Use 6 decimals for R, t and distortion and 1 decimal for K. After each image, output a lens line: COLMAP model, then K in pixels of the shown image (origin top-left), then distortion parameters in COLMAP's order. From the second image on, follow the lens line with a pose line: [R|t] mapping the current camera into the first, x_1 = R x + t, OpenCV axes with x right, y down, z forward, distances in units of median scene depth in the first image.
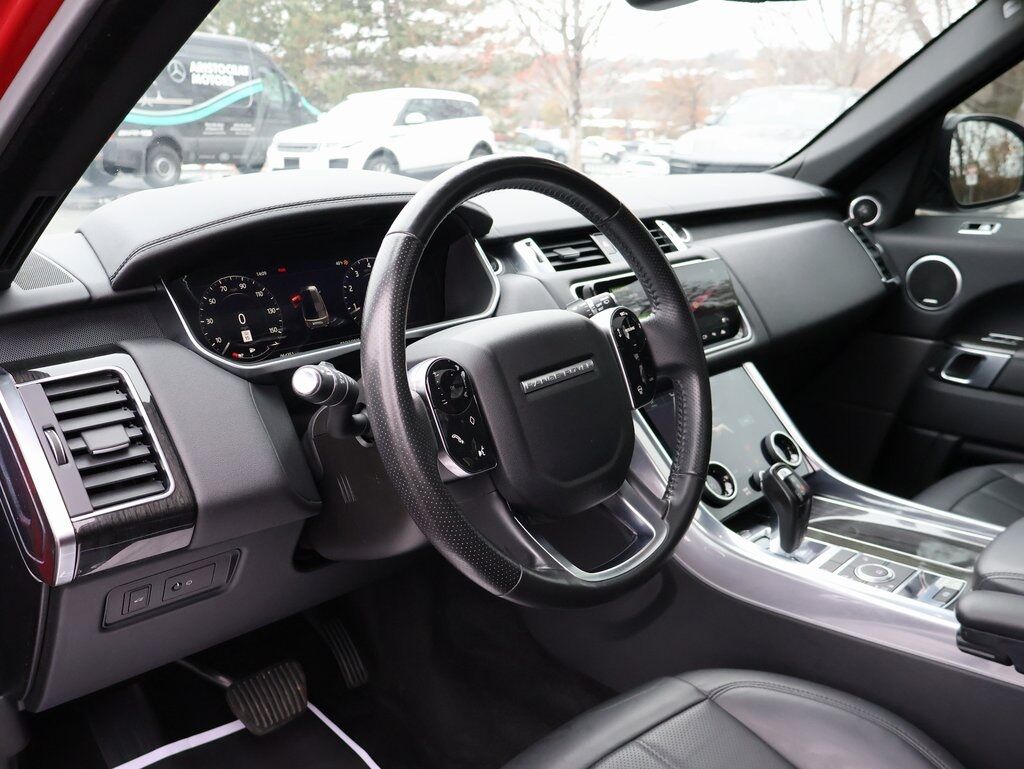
lens RADIAL K [[998.5, 0, 531.1], [0, 998.5, 384.0], [0, 0, 1]] dist [-0.002870, -0.030530]
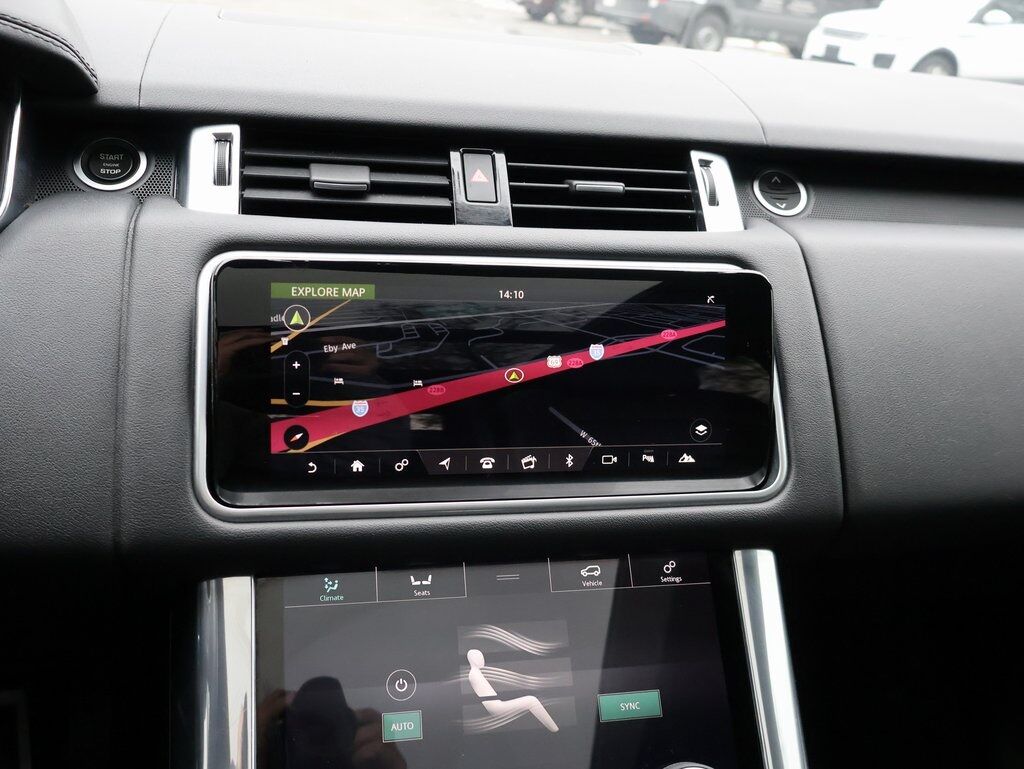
lens RADIAL K [[998.5, 0, 531.1], [0, 998.5, 384.0], [0, 0, 1]] dist [-0.002870, -0.030530]
pose [[0.828529, 0.289884, -0.479068, 0.429541], [-0.239713, 0.956823, 0.164399, -0.173108], [0.506040, -0.021371, 0.862245, 0.843617]]
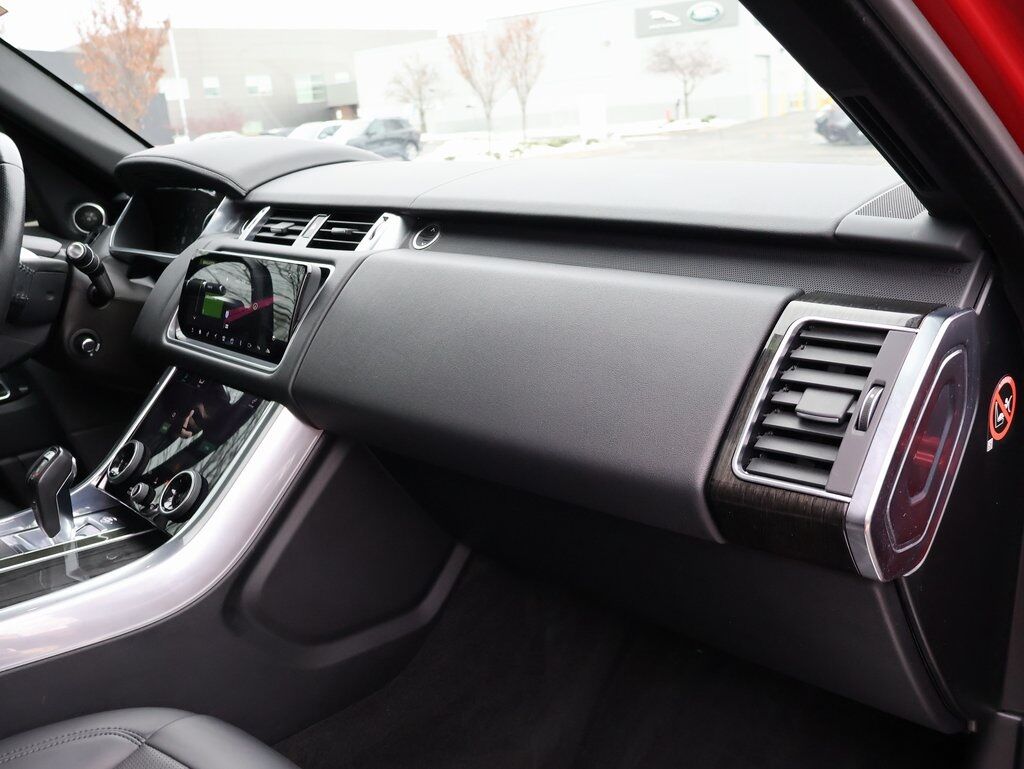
lens RADIAL K [[984.4, 0, 512.0], [0, 984.4, 384.5], [0, 0, 1]] dist [-0.000402, 0.016730]
pose [[-0.097175, 0.266048, -0.959049, 1.269129], [-0.205884, 0.937393, 0.280901, -0.390034], [0.973740, 0.224750, -0.036317, 1.639126]]
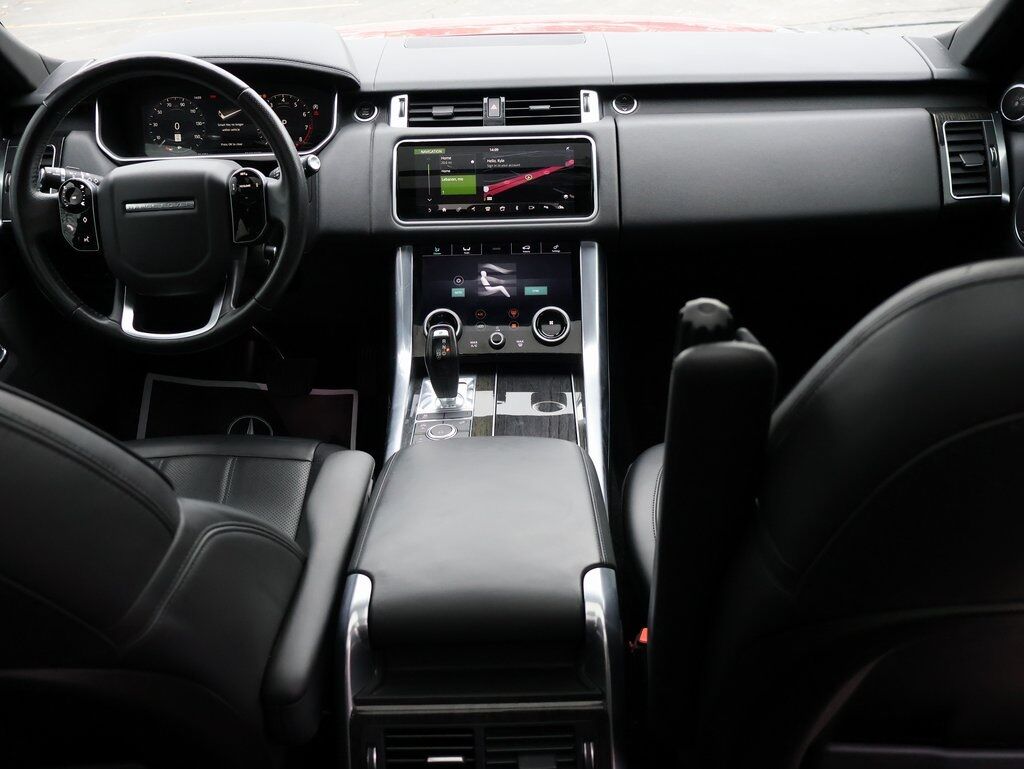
lens RADIAL K [[984.4, 0, 512.0], [0, 984.4, 384.5], [0, 0, 1]] dist [-0.000402, 0.016730]
pose [[0.679313, 0.346353, -0.646972, 1.231014], [-0.170834, 0.932031, 0.319583, -0.275479], [0.713687, -0.106572, 0.692310, 0.260074]]
